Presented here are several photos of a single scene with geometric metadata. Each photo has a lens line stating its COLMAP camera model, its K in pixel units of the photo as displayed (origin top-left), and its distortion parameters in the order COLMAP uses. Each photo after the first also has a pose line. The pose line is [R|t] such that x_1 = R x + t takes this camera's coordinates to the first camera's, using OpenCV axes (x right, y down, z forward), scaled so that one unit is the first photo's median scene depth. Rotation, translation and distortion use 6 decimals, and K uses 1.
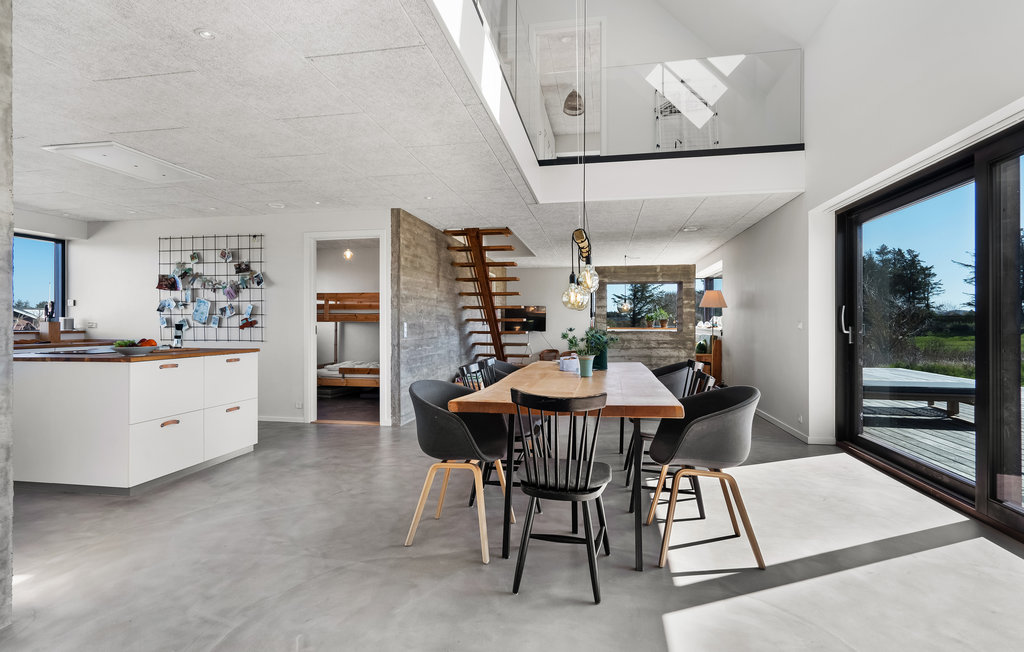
lens RADIAL K [[550.7, 0, 512.0], [0, 550.7, 326.0], [0, 0, 1]] dist [0.002046, 0.000636]
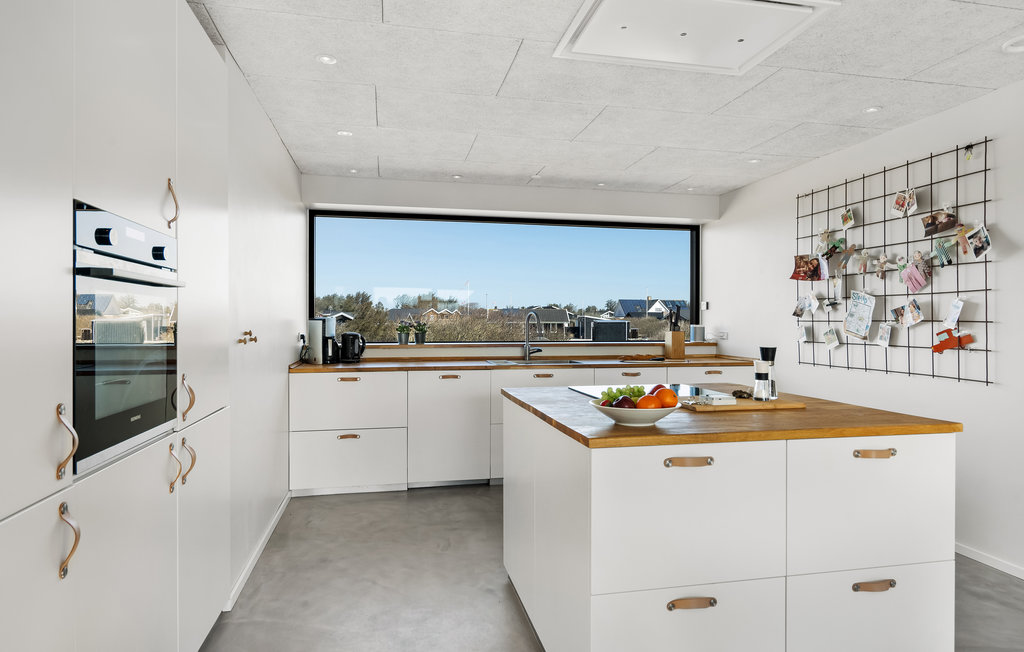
lens RADIAL K [[588.0, 0, 512.0], [0, 588.0, 326.0], [0, 0, 1]] dist [-0.003614, 0.000276]
pose [[0.418689, 0.004354, -0.908119, -0.184505], [-0.002039, 0.999990, 0.003854, -0.017940], [0.908128, 0.000238, 0.418694, 0.452126]]
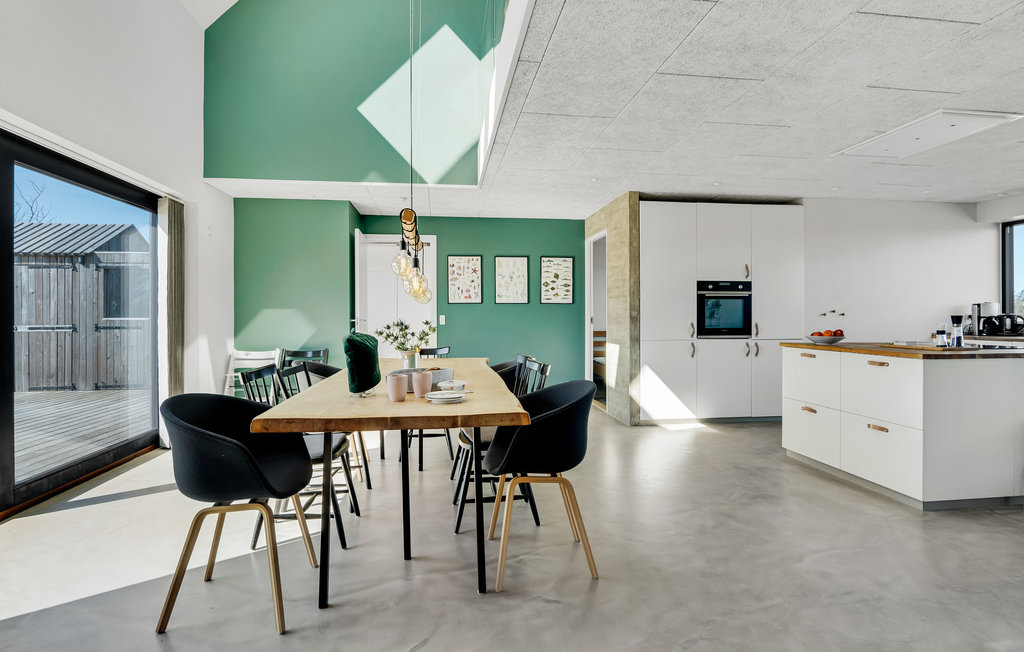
lens RADIAL K [[523.5, 0, 514.1], [0, 523.5, 308.0], [0, 0, 1]] dist [-0.001447, 0.000030]
pose [[-0.934612, -0.006286, -0.355613, 0.169699], [-0.001567, 0.999907, -0.013557, -0.002546], [0.355665, -0.012113, -0.934535, 1.118370]]
